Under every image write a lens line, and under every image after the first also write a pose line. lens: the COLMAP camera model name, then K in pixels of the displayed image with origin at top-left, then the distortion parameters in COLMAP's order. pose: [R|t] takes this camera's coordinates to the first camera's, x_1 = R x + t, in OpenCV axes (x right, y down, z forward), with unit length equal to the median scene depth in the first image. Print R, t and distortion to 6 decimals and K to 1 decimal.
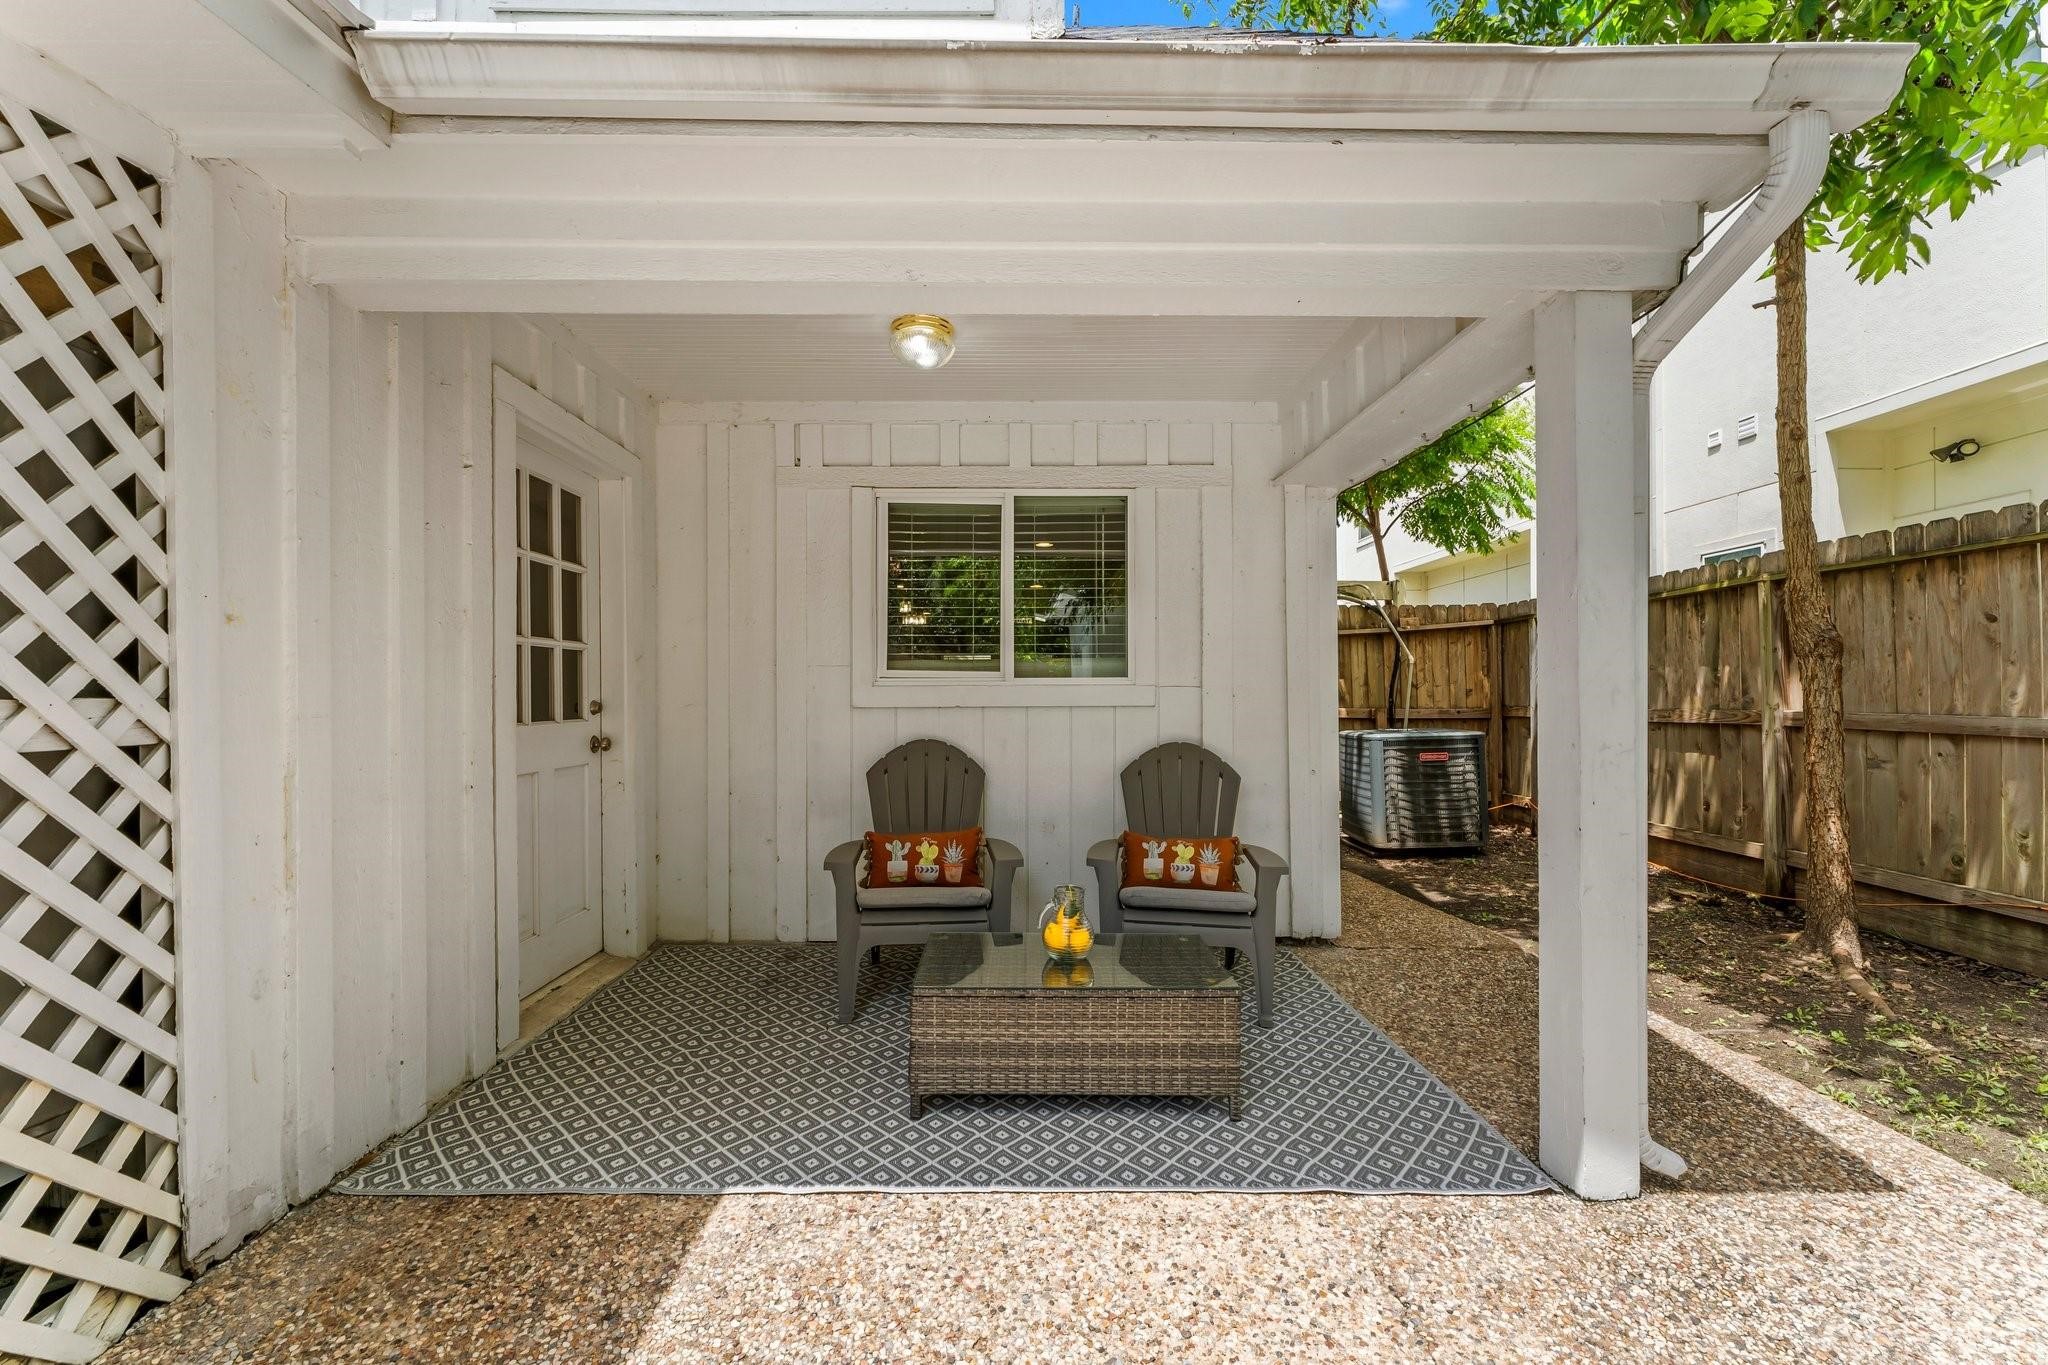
lens RADIAL K [[824.6, 0, 1022.2], [0, 824.6, 694.1], [0, 0, 1]] dist [0.001672, -0.001182]
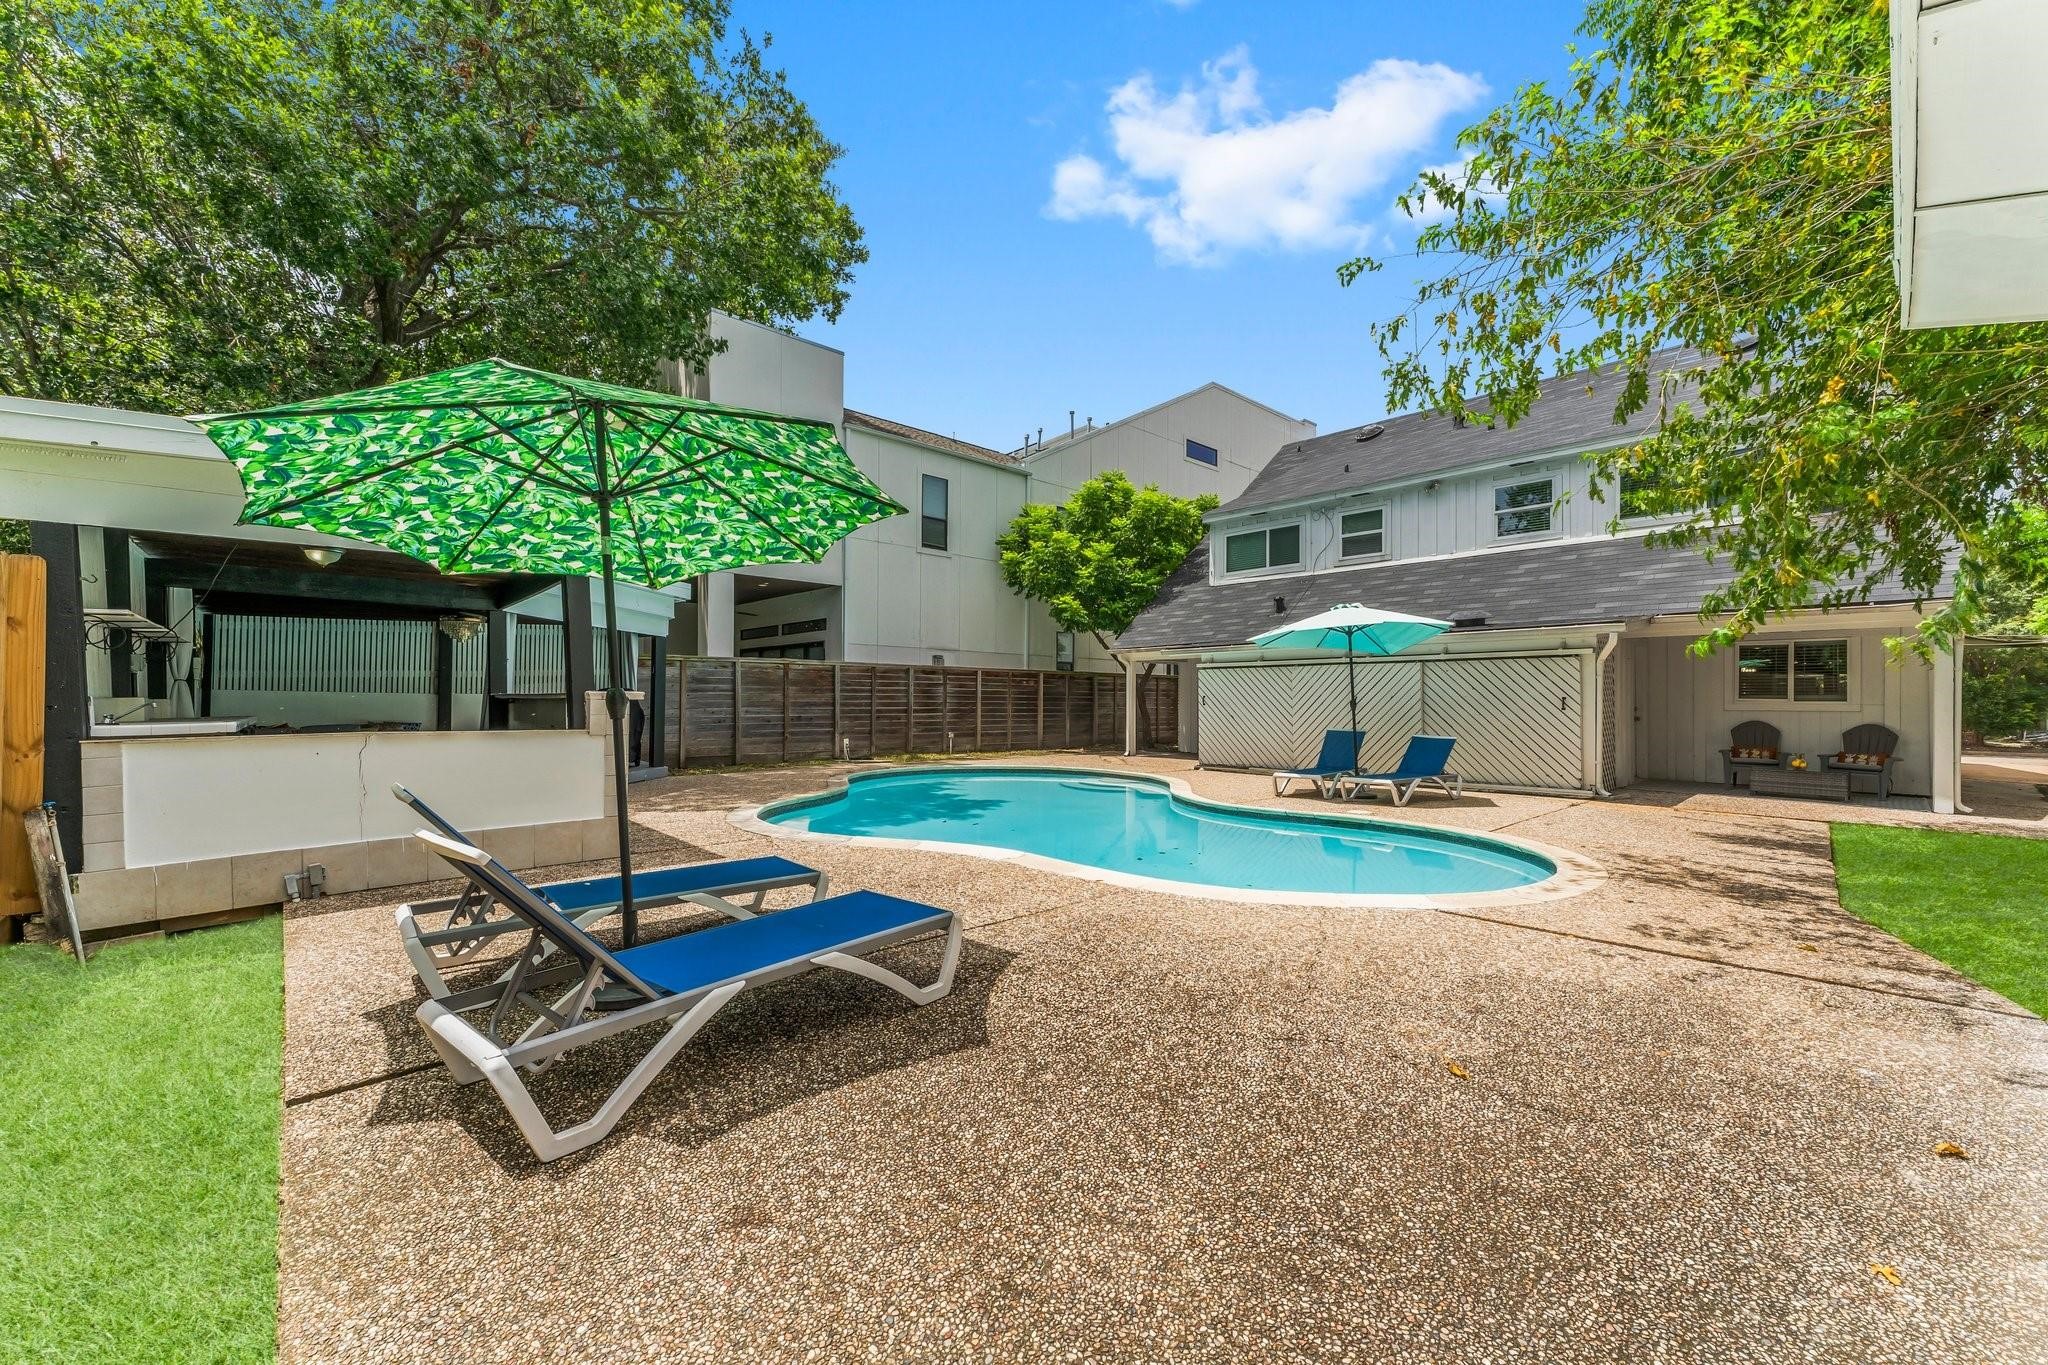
lens RADIAL K [[824.6, 0, 1016.3], [0, 824.6, 696.5], [0, 0, 1]] dist [0.001672, -0.001182]
pose [[0.657982, 0.000758, -0.753033, 0.411337], [-0.000528, 1.000000, 0.000546, -0.035633], [0.753033, 0.000038, 0.657982, -3.311415]]
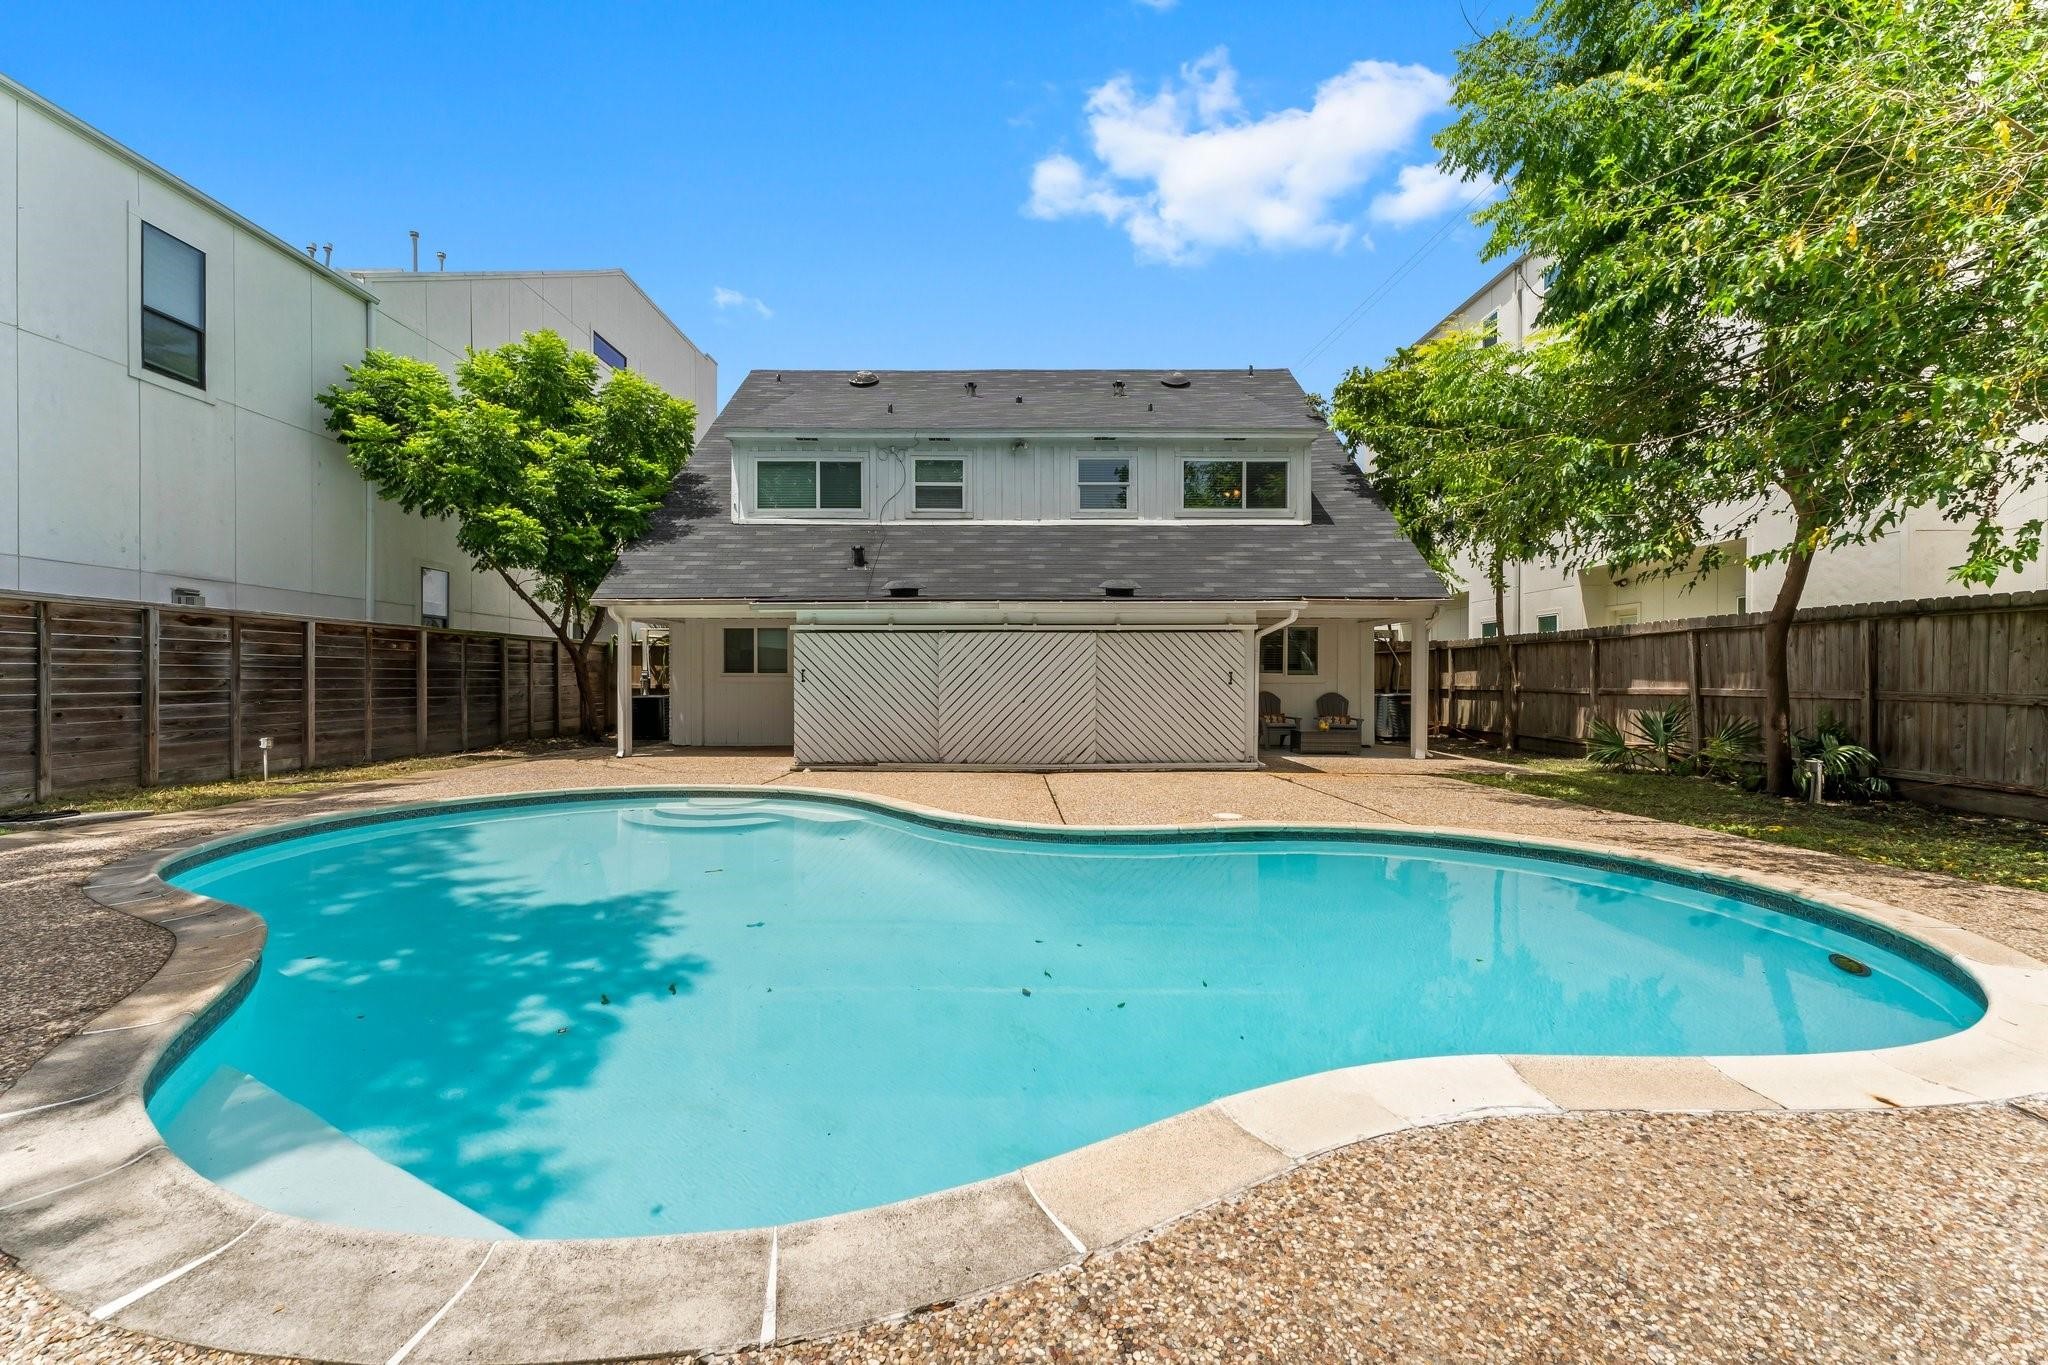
lens RADIAL K [[824.6, 0, 1026.6], [0, 824.6, 682.4], [0, 0, 1]] dist [0.001672, -0.001182]
pose [[0.999944, 0.003226, -0.010121, -1.201908], [-0.003116, 0.999936, 0.010861, -0.025576], [0.010156, -0.010829, 0.999890, -2.874993]]
